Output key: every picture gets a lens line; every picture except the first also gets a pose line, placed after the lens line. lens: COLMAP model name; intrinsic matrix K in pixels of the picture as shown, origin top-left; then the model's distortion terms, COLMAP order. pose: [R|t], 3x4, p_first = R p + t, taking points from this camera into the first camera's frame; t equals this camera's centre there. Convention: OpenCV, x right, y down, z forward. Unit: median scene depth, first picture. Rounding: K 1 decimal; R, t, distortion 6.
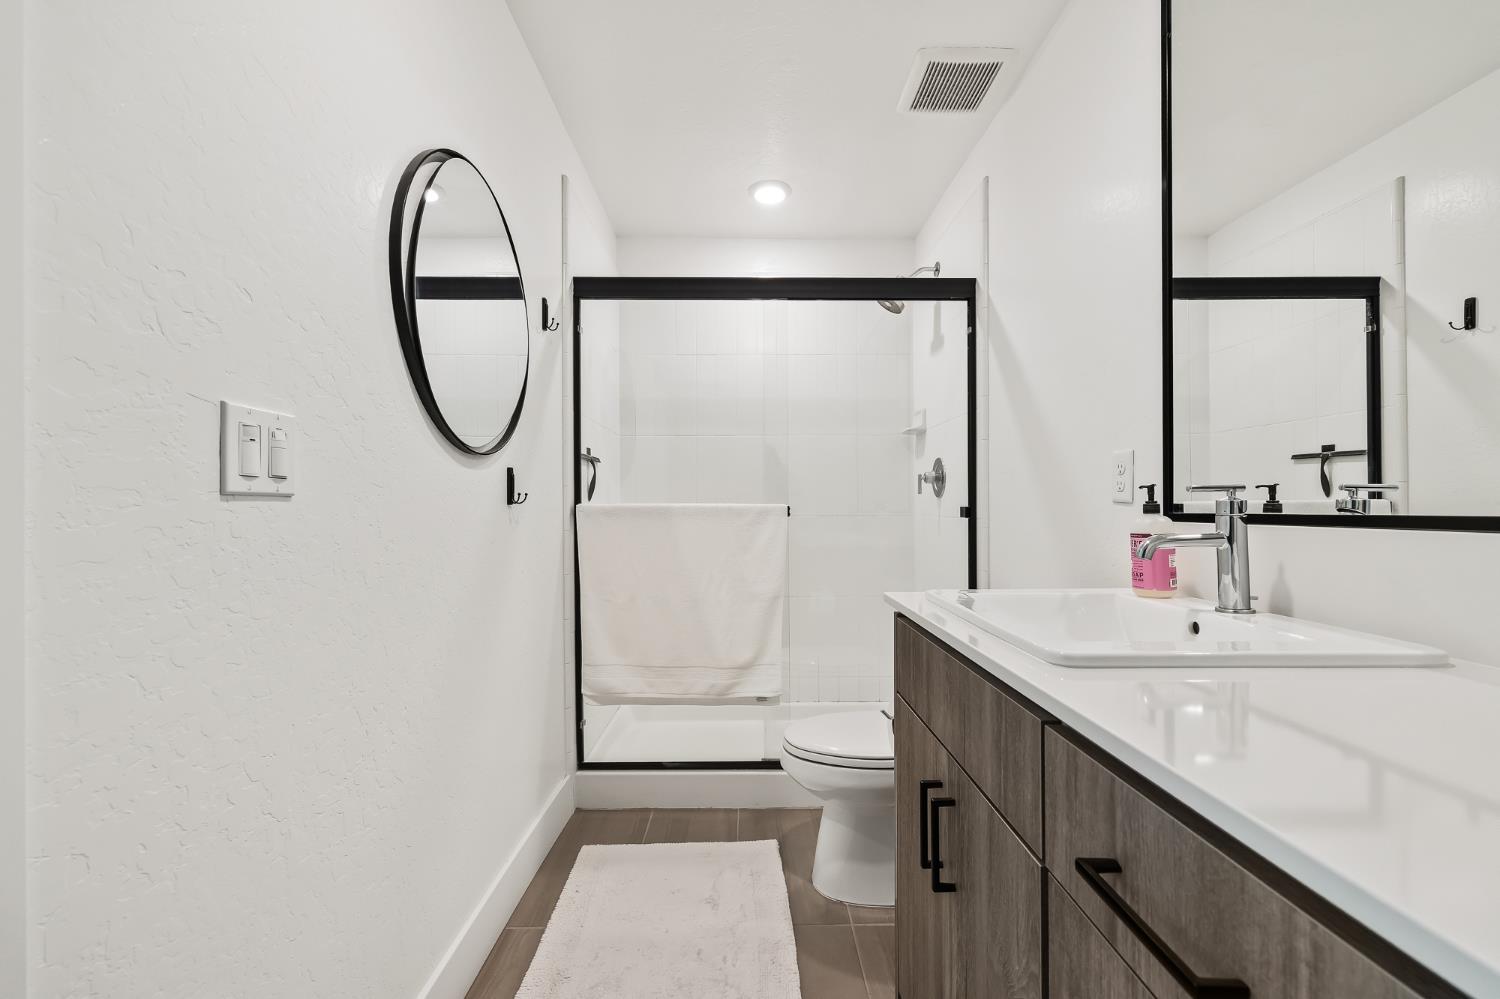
lens RADIAL K [[607.4, 0, 749.7], [0, 607.4, 502.7], [0, 0, 1]] dist [-0.003296, 0.000108]
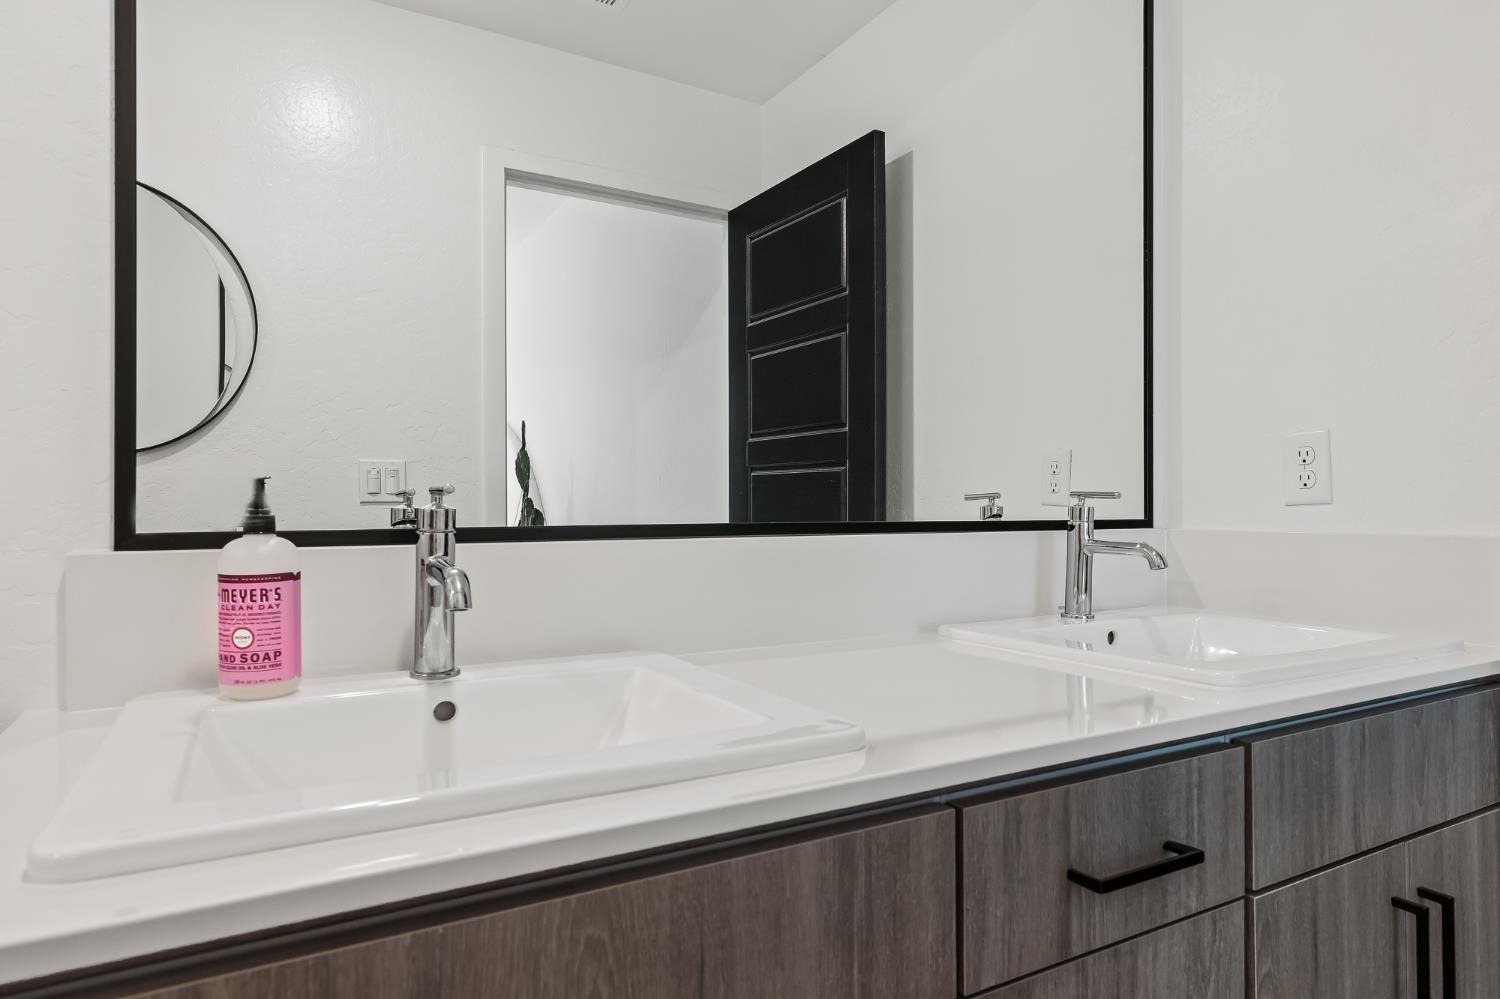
lens RADIAL K [[936.0, 0, 748.0], [0, 936.0, 513.6], [0, 0, 1]] dist [-0.002028, -0.000776]
pose [[-0.500277, 0.003064, 0.865860, -0.113313], [0.000761, 0.999995, -0.003099, 0.002298], [-0.865865, -0.000892, -0.500277, 0.543081]]
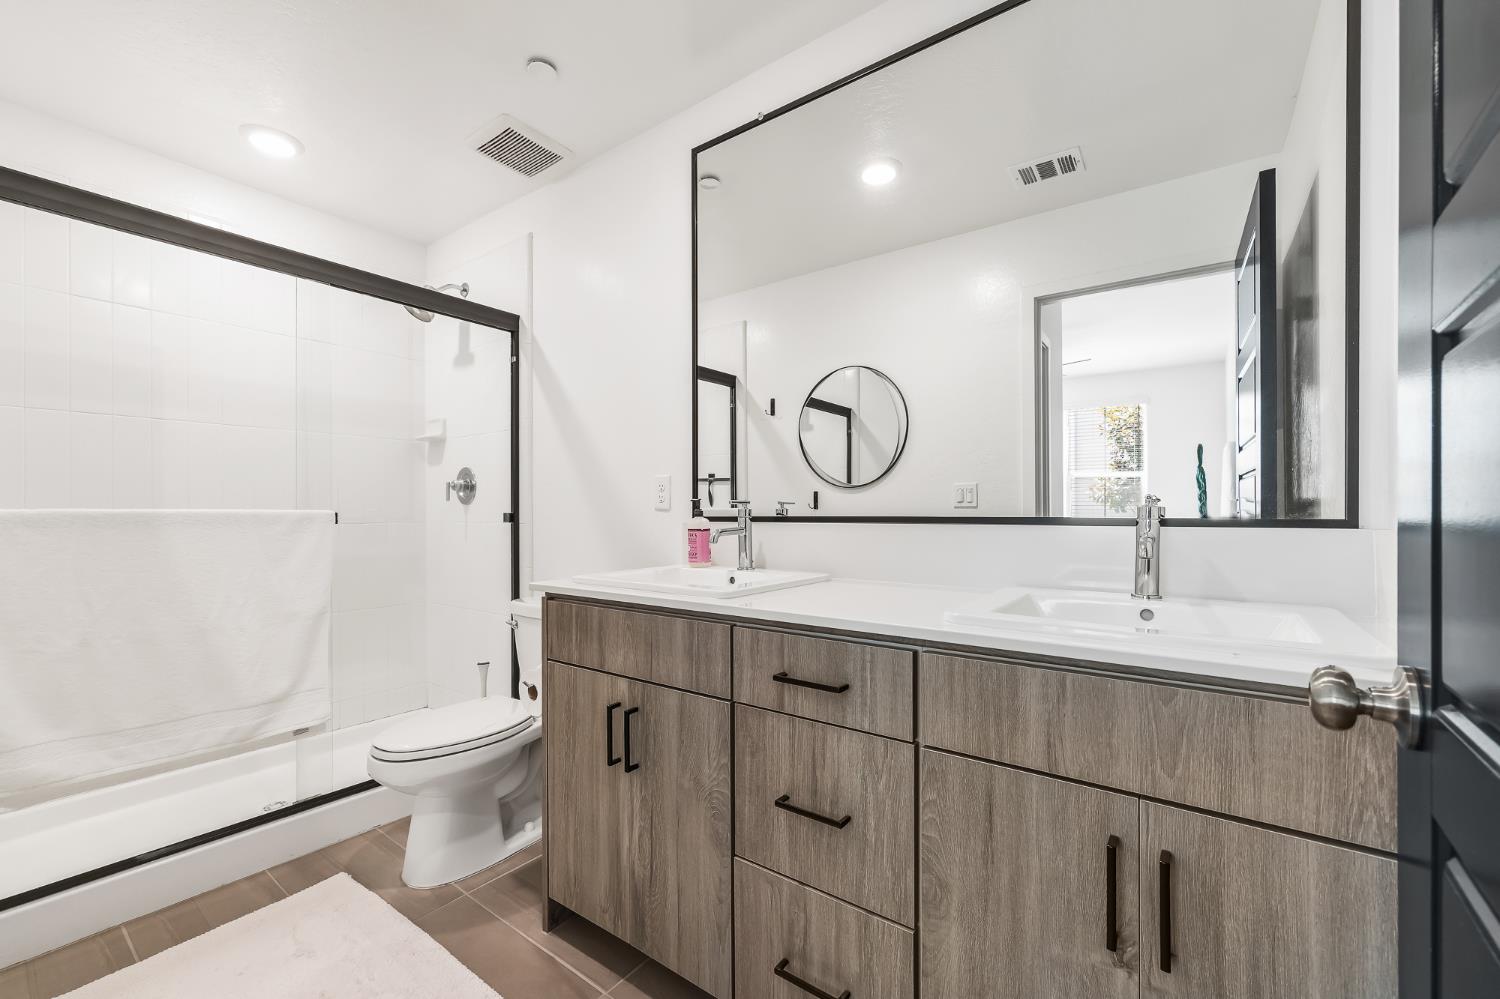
lens RADIAL K [[608.7, 0, 756.4], [0, 608.7, 505.1], [0, 0, 1]] dist [0.001007, 0.000070]
pose [[0.599588, 0.008235, 0.800266, -0.302492], [-0.003126, 0.999964, -0.007947, -0.000344], [-0.800303, 0.002263, 0.599592, -0.062092]]
